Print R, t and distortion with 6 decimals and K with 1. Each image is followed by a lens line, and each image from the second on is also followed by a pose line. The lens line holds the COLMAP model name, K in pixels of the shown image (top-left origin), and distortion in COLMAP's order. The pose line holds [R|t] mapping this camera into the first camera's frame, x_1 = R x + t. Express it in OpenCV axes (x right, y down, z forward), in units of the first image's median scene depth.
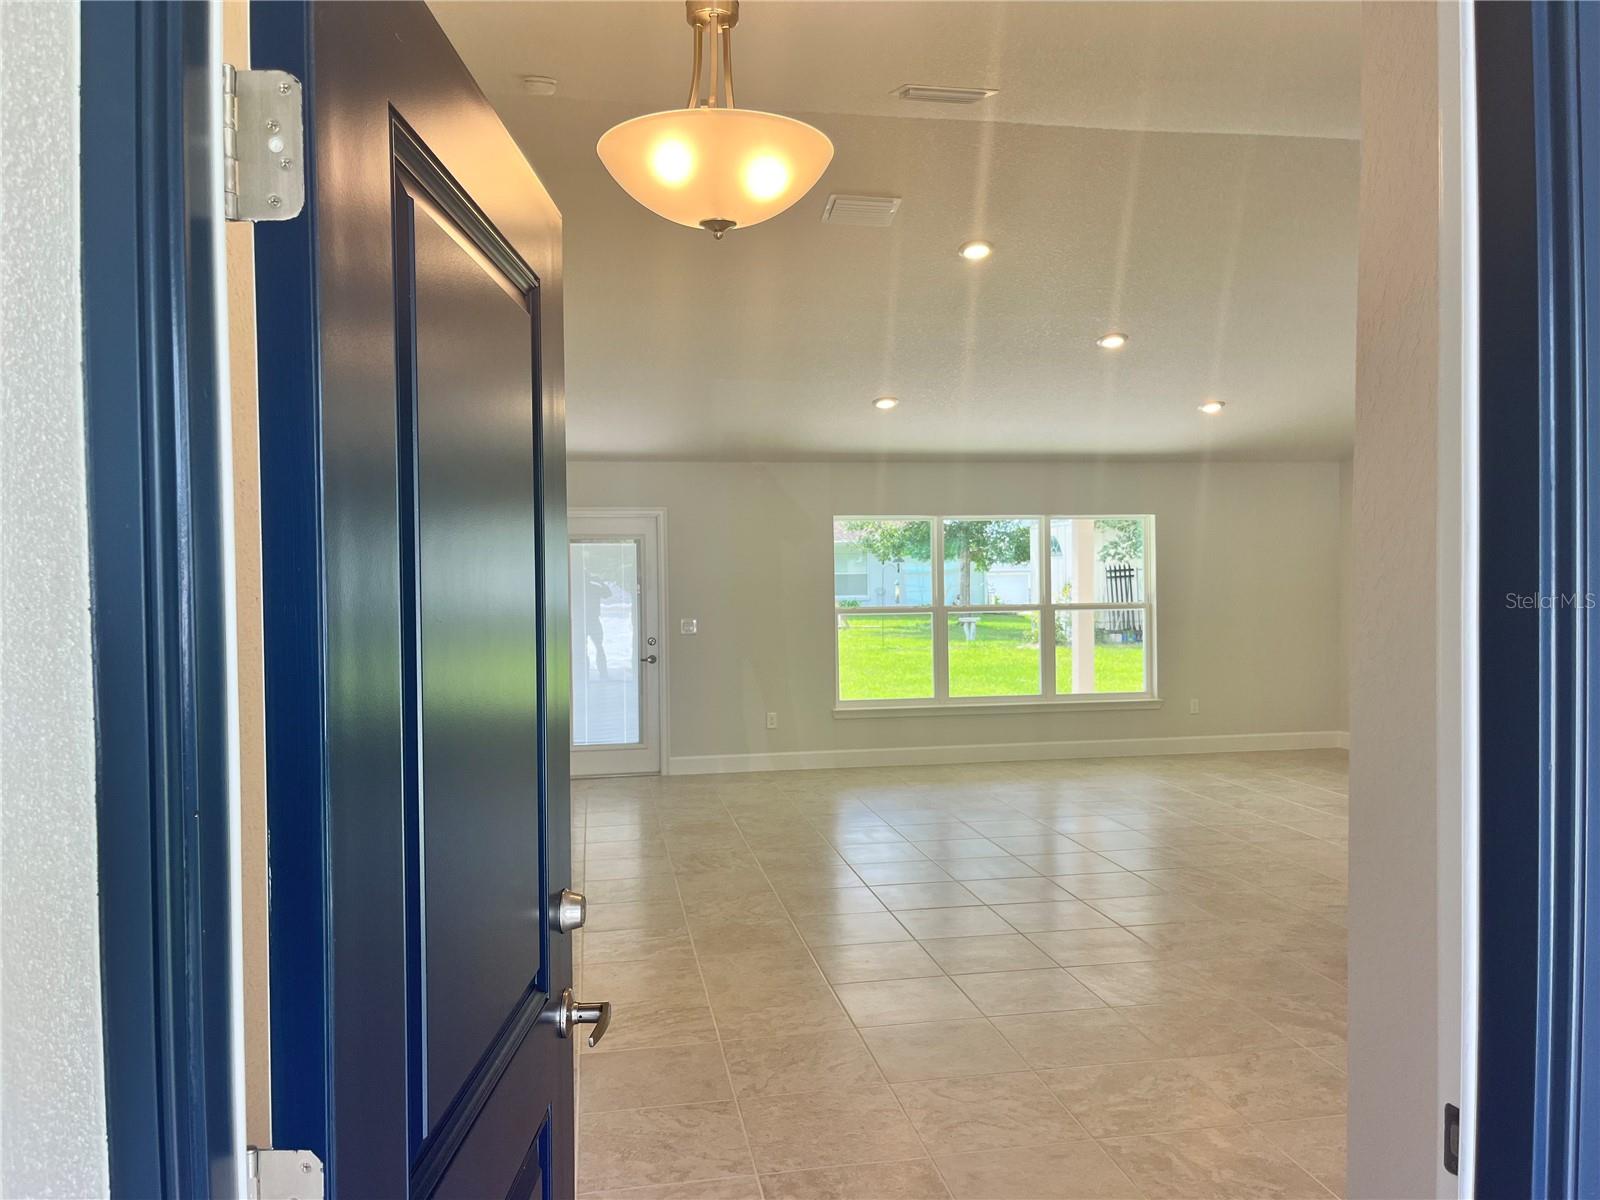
lens RADIAL K [[1220.6, 0, 807.8], [0, 1220.6, 599.8], [0, 0, 1]] dist [0.012285, -0.001129]
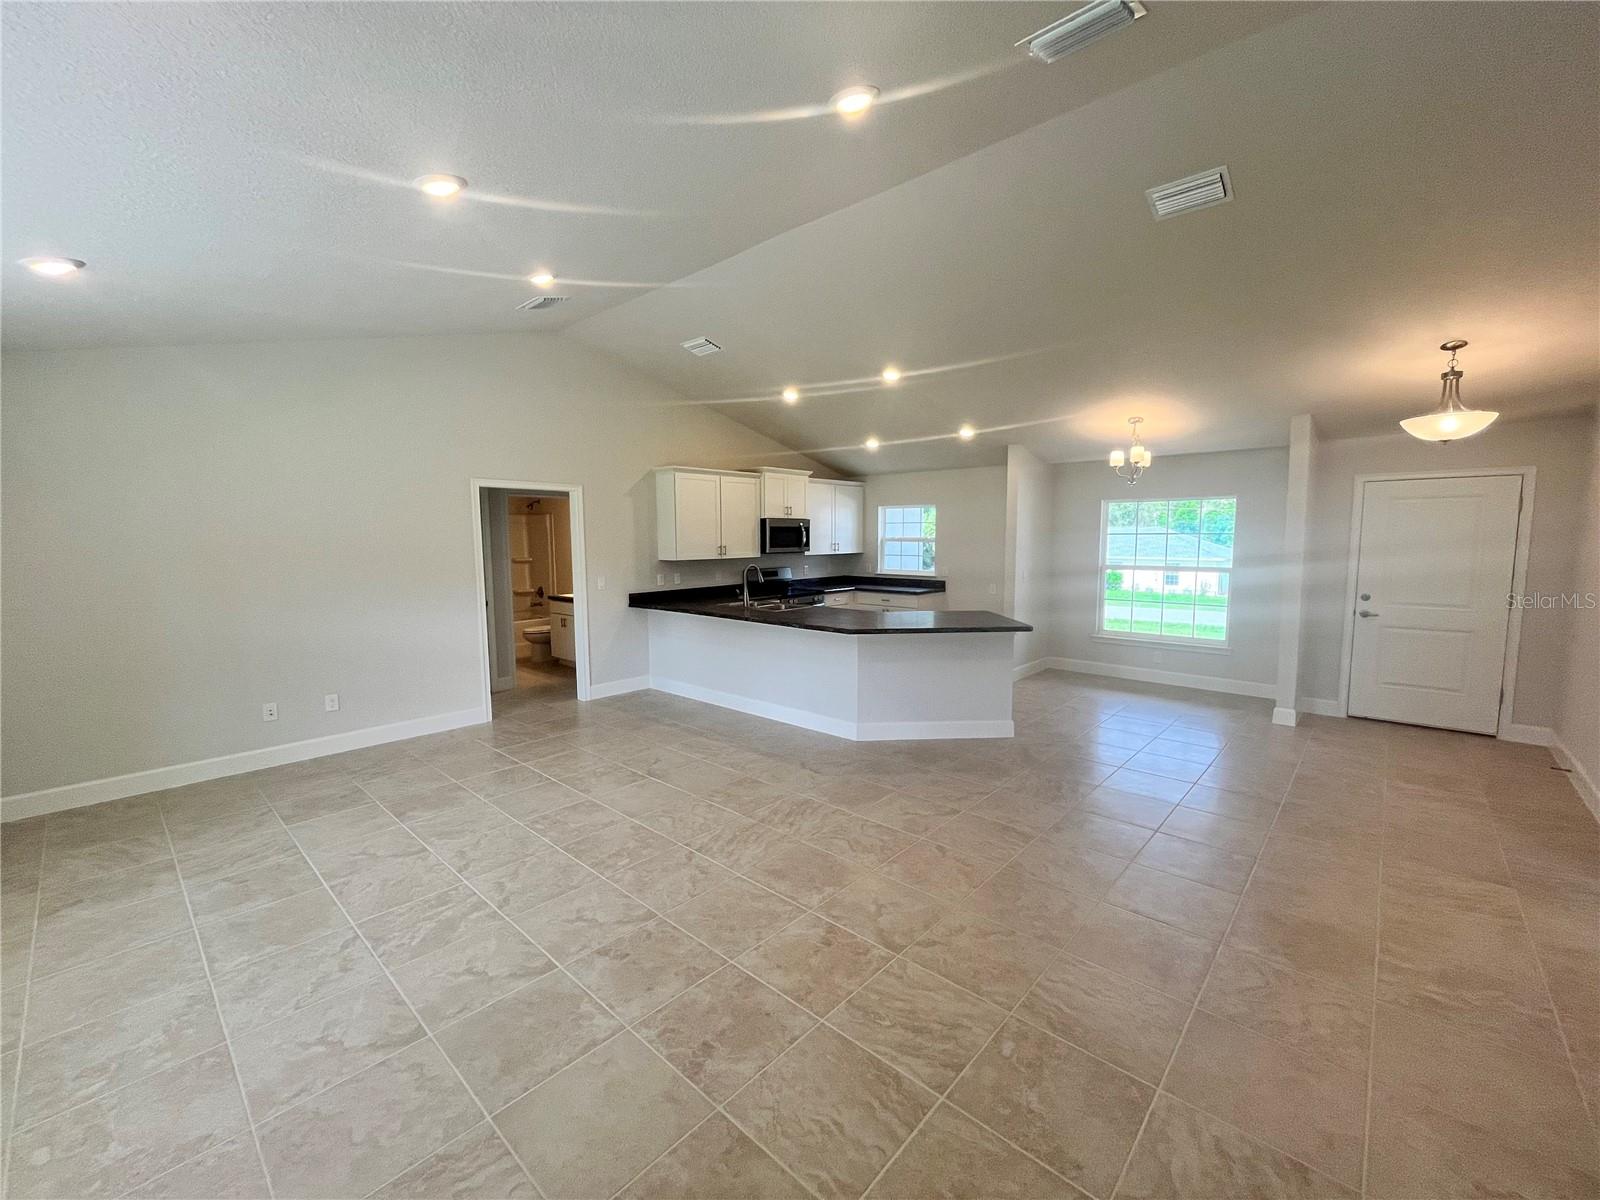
lens RADIAL K [[655.1, 0, 803.0], [0, 655.1, 602.0], [0, 0, 1]] dist [-0.001160, -0.000485]
pose [[-0.615826, -0.062009, 0.785439, -0.113661], [0.029608, 0.994373, 0.101717, -0.025776], [-0.787326, 0.085895, -0.610524, 0.928451]]
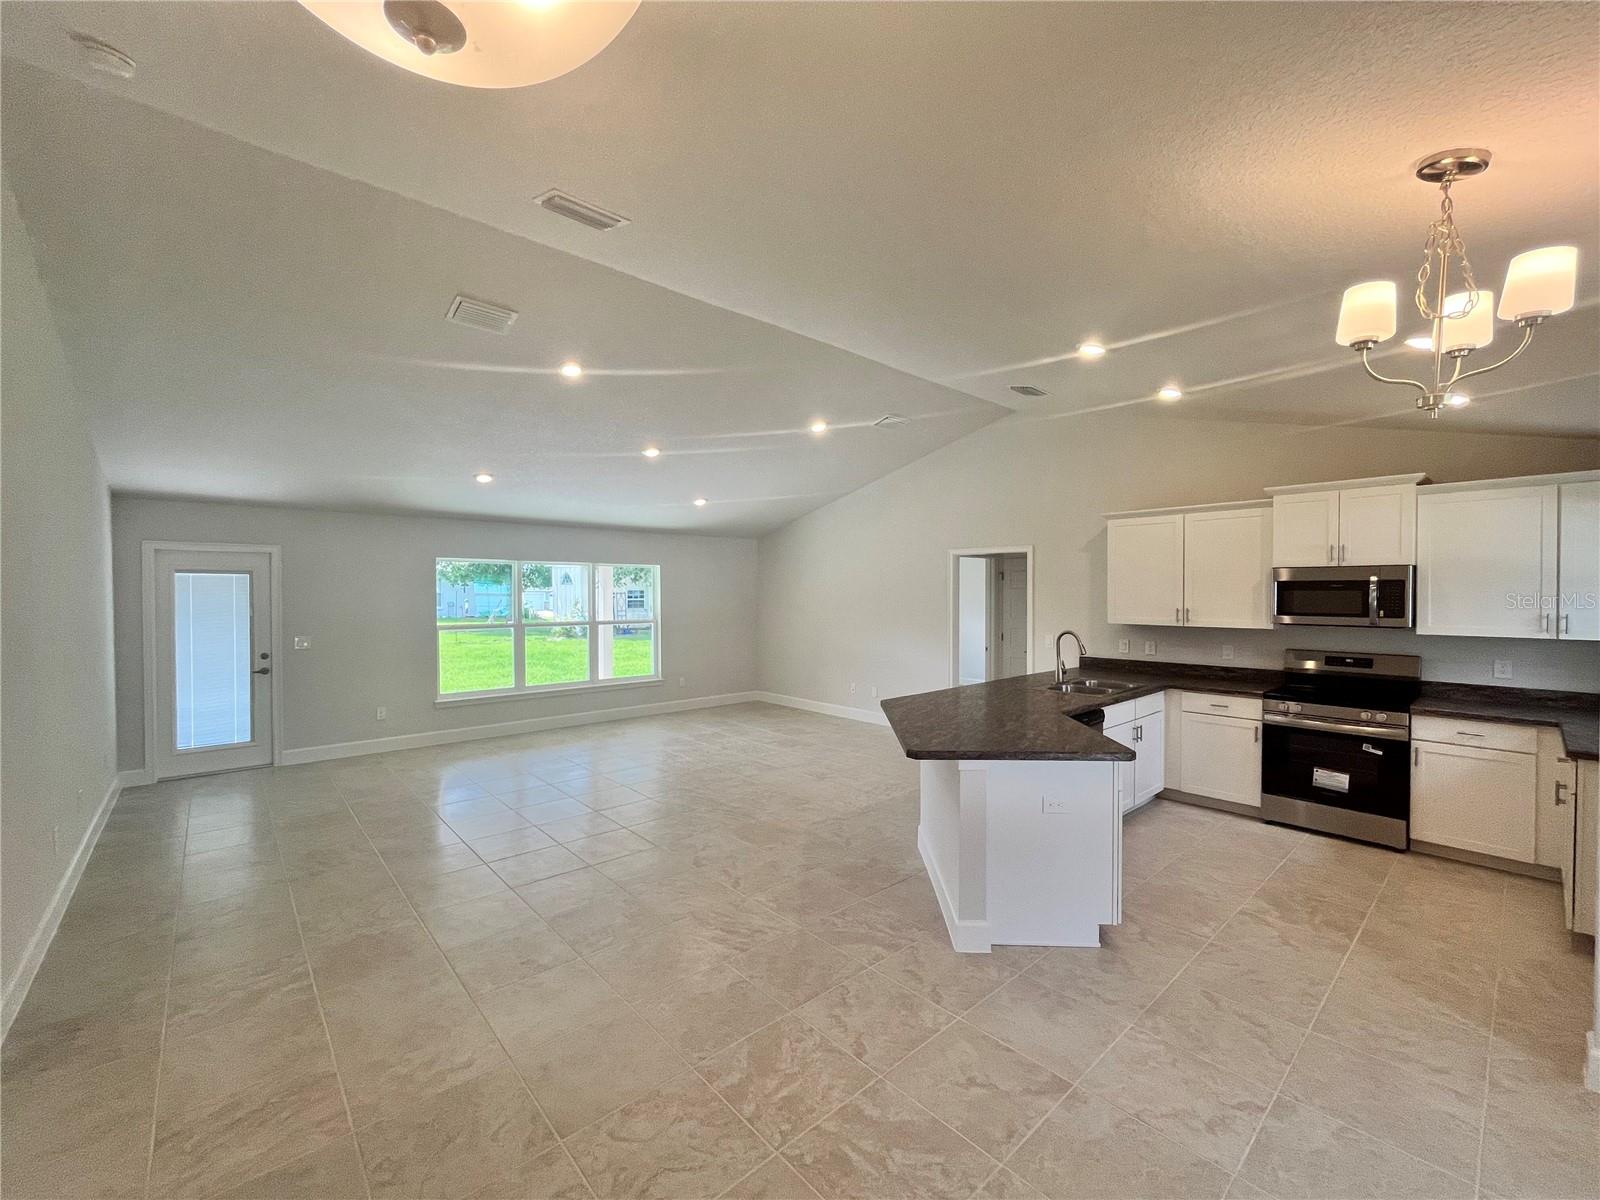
lens RADIAL K [[655.1, 0, 793.3], [0, 655.1, 599.5], [0, 0, 1]] dist [-0.001160, -0.000485]
pose [[0.852009, 0.007892, 0.523468, -0.023185], [-0.002167, 0.999931, -0.011548, -0.016122], [-0.523523, 0.008705, 0.851967, 0.184537]]
